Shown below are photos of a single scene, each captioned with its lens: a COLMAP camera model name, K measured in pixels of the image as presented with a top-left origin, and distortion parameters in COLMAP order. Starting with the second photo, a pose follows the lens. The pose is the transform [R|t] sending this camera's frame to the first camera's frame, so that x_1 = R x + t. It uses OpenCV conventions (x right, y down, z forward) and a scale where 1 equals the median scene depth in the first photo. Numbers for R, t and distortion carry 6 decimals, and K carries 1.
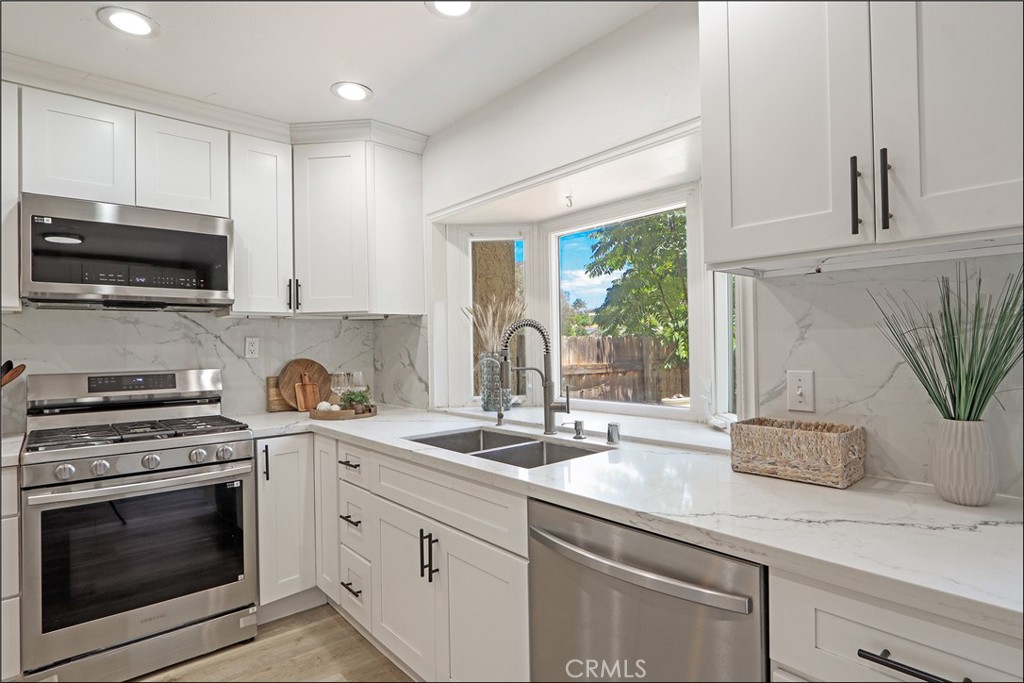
lens RADIAL K [[529.6, 0, 510.3], [0, 529.6, 339.8], [0, 0, 1]] dist [-0.012623, 0.000992]
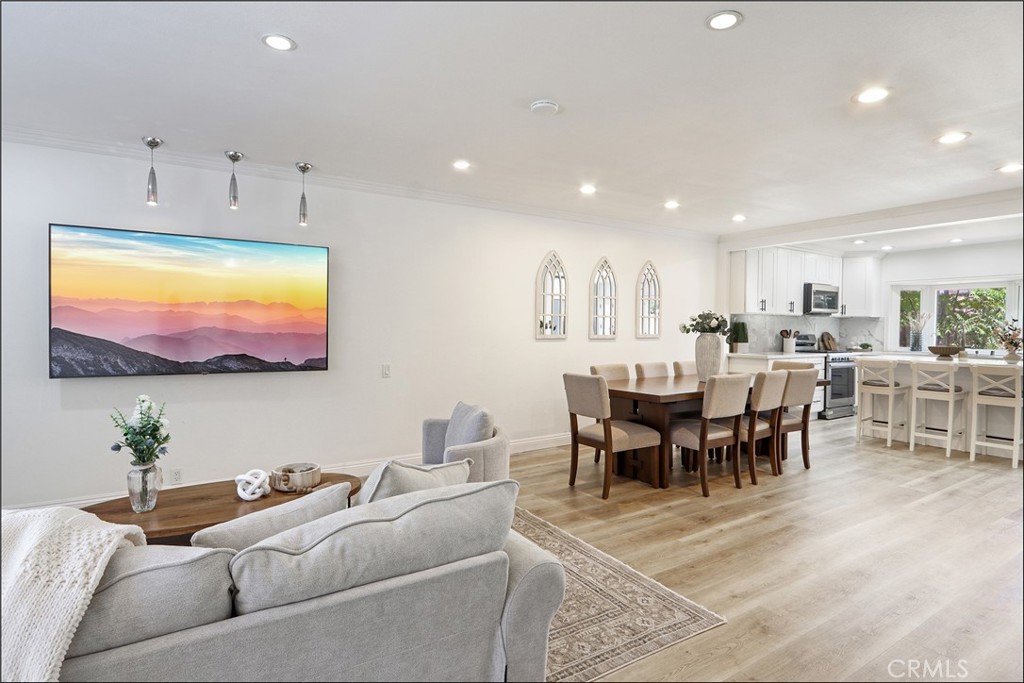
lens RADIAL K [[529.6, 0, 509.2], [0, 529.6, 342.0], [0, 0, 1]] dist [-0.012623, 0.000992]
pose [[0.989528, 0.030782, -0.141022, -2.138247], [-0.025305, 0.998860, 0.040466, 0.025343], [0.142107, -0.036474, 0.989179, -2.526760]]
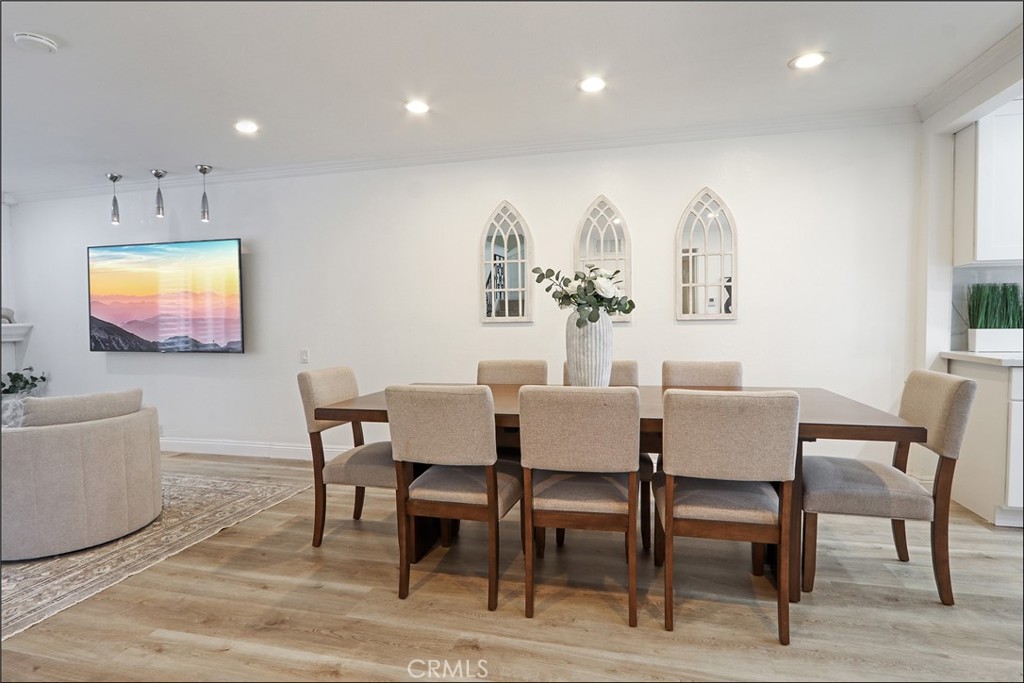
lens RADIAL K [[529.6, 0, 509.9], [0, 529.6, 338.4], [0, 0, 1]] dist [-0.012623, 0.000992]
pose [[0.577682, 0.045597, -0.814987, -0.879318], [0.008926, 0.998026, 0.062165, 0.045845], [0.816213, -0.043186, 0.576135, -1.167289]]
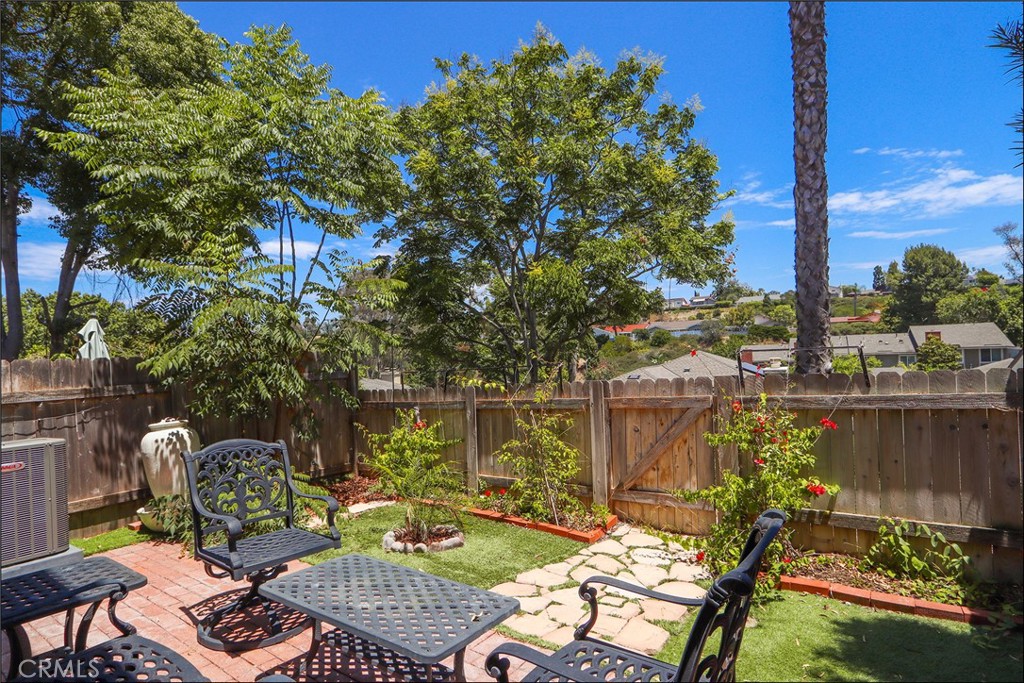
lens RADIAL K [[529.6, 0, 517.1], [0, 529.6, 343.4], [0, 0, 1]] dist [-0.012623, 0.000992]
pose [[0.974455, -0.025408, 0.223142, 1.514305], [0.026197, 0.999657, -0.000576, -0.020947], [-0.223051, 0.006406, 0.974786, -0.038774]]
